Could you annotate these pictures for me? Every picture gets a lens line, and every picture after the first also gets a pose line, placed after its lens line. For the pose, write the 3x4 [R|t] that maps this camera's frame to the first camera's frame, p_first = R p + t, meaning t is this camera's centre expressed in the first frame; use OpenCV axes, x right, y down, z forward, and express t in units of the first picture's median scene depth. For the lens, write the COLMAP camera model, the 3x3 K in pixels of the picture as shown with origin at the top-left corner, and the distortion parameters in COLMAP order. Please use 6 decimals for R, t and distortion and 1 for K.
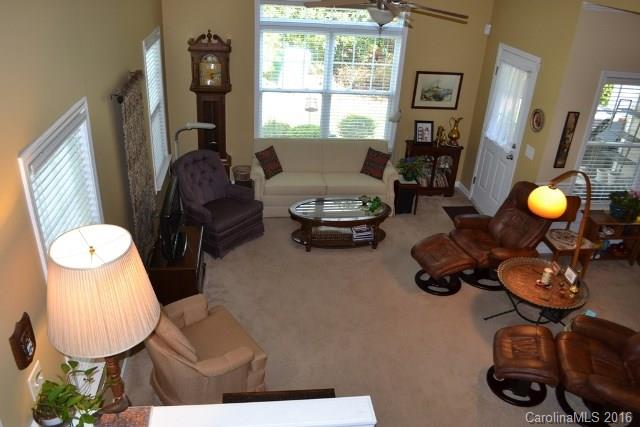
lens RADIAL K [[510.0, 0, 320.0], [0, 510.0, 213.5], [0, 0, 1]] dist [-0.191470, 0.000277]
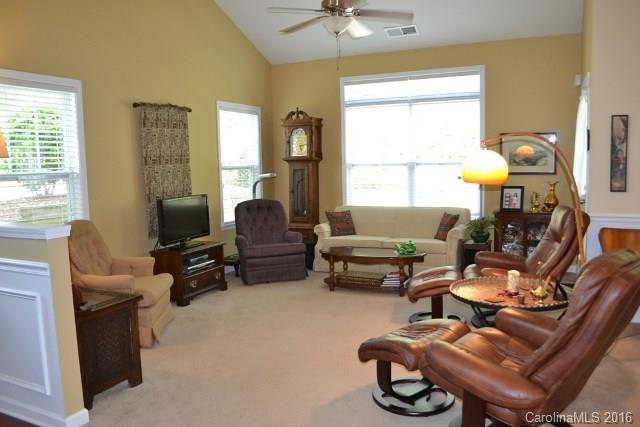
lens RADIAL K [[510.0, 0, 320.0], [0, 510.0, 213.5], [0, 0, 1]] dist [-0.191470, 0.000277]
pose [[0.829000, -0.032251, -0.558318, 0.462036], [-0.182726, 0.927923, -0.324916, 0.233774], [0.528555, 0.371375, 0.763355, 0.184628]]
